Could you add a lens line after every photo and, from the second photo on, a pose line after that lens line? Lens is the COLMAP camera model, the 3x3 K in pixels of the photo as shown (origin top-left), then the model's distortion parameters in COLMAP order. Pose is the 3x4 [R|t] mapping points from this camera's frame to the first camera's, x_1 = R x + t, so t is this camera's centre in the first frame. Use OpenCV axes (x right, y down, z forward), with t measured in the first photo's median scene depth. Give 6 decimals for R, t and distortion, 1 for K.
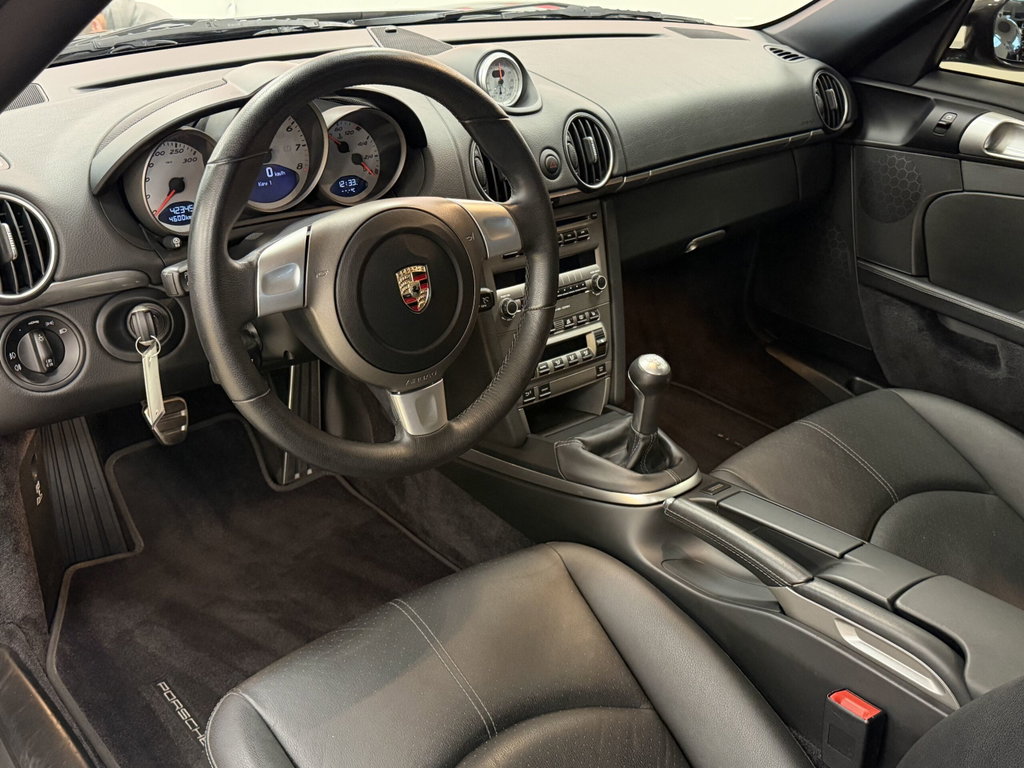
lens RADIAL K [[1025.2, 0, 515.7], [0, 1025.2, 383.1], [0, 0, 1]] dist [0.052780, 0.000000]
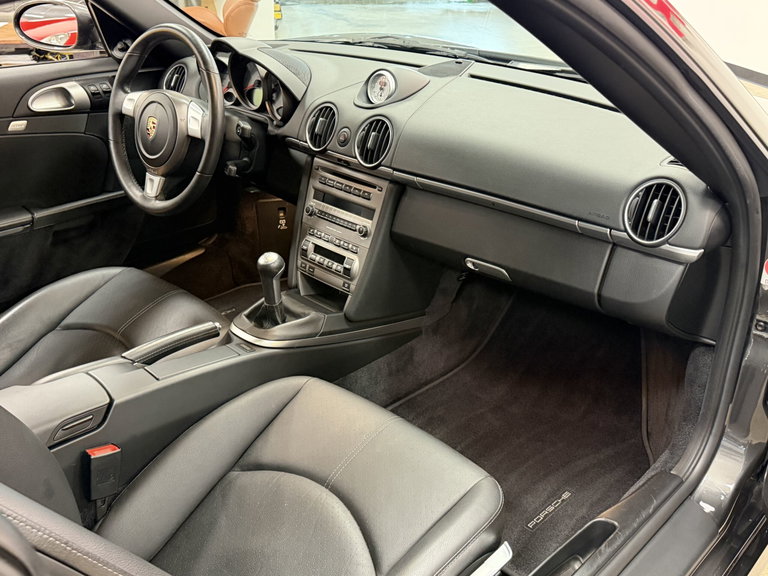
lens RADIAL K [[768.9, 0, 385.7], [0, 768.9, 289.1], [0, 0, 1]] dist [0.052780, 0.000000]
pose [[0.104379, 0.386342, -0.916431, 1.187156], [-0.471881, 0.830376, 0.296318, -0.391041], [0.875462, 0.401517, 0.268981, 0.810786]]
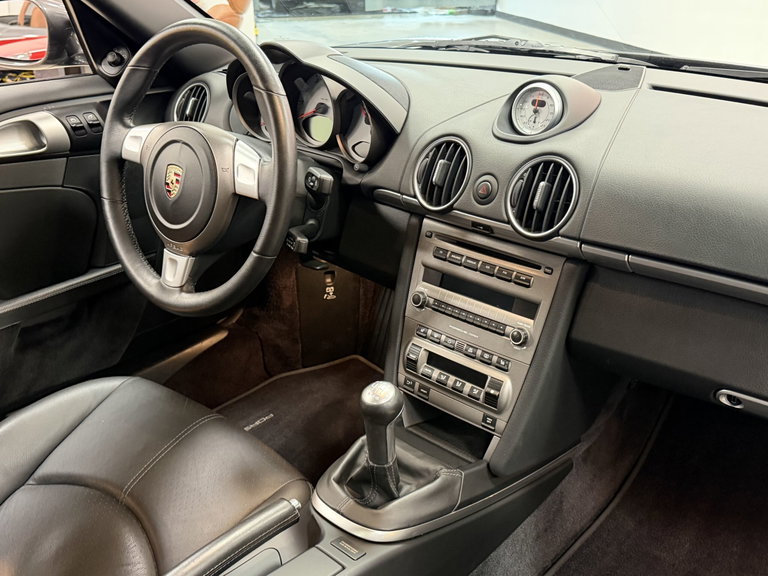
lens RADIAL K [[768.9, 0, 380.5], [0, 768.9, 292.0], [0, 0, 1]] dist [0.052780, 0.000000]
pose [[0.145387, 0.366560, -0.918965, 0.721316], [-0.453775, 0.850084, 0.267294, -0.275411], [0.879176, 0.378142, 0.289927, 0.715021]]
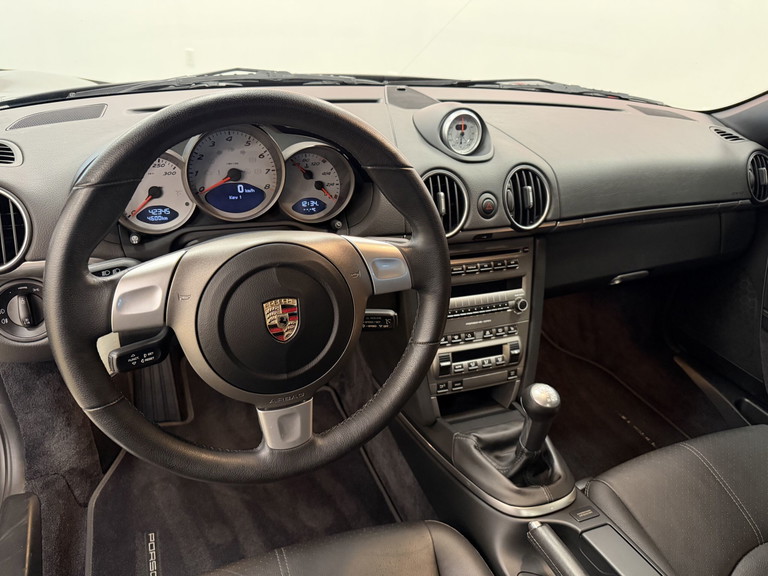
lens RADIAL K [[548.0, 0, 382.5], [0, 548.0, 288.9], [0, 0, 1]] dist [0.031780, -0.055770]
pose [[0.948241, 0.167441, -0.269820, 0.103398], [-0.167743, 0.985583, 0.022114, -0.109200], [0.269633, 0.024291, 0.962657, 0.348085]]
